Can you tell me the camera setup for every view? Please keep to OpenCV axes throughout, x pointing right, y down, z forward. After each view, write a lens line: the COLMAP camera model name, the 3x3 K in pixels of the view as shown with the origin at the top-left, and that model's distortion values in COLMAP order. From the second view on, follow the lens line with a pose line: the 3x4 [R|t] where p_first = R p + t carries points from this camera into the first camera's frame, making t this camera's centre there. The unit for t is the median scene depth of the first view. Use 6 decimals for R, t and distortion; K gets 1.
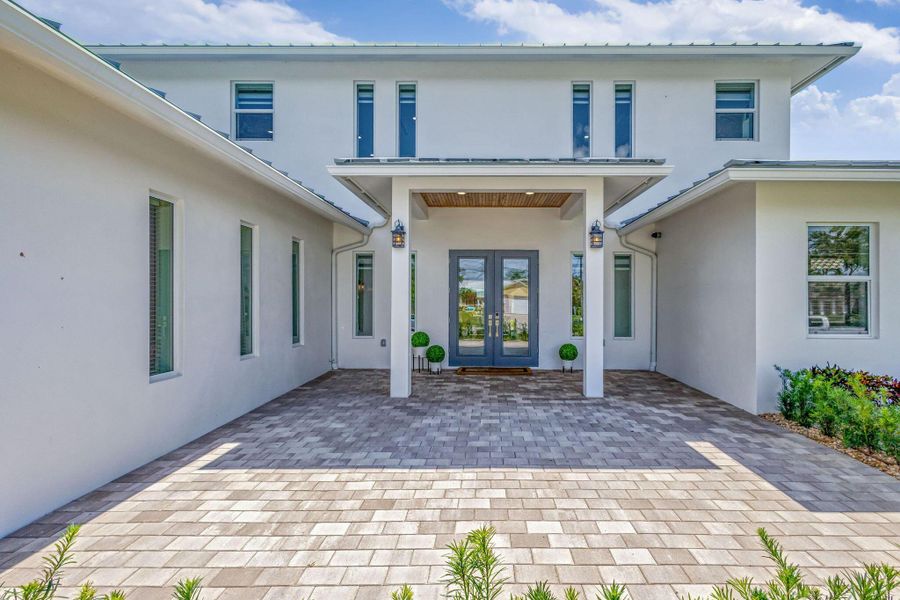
lens RADIAL K [[430.6, 0, 481.2], [0, 430.6, 298.5], [0, 0, 1]] dist [0.011180, -0.000257]
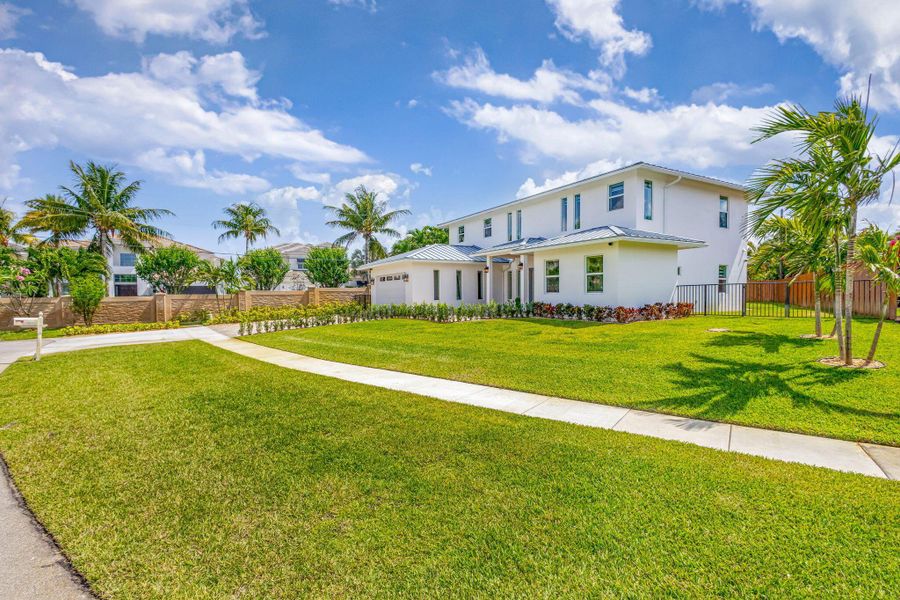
lens RADIAL K [[426.1, 0, 450.0], [0, 426.1, 300.0], [0, 0, 1]] dist [0.011421, 0.000247]
pose [[0.514493, 0.000452, -0.857494, 3.174125], [0.013965, 0.999863, 0.008905, 0.095861], [0.857381, -0.016557, 0.514416, -1.329150]]
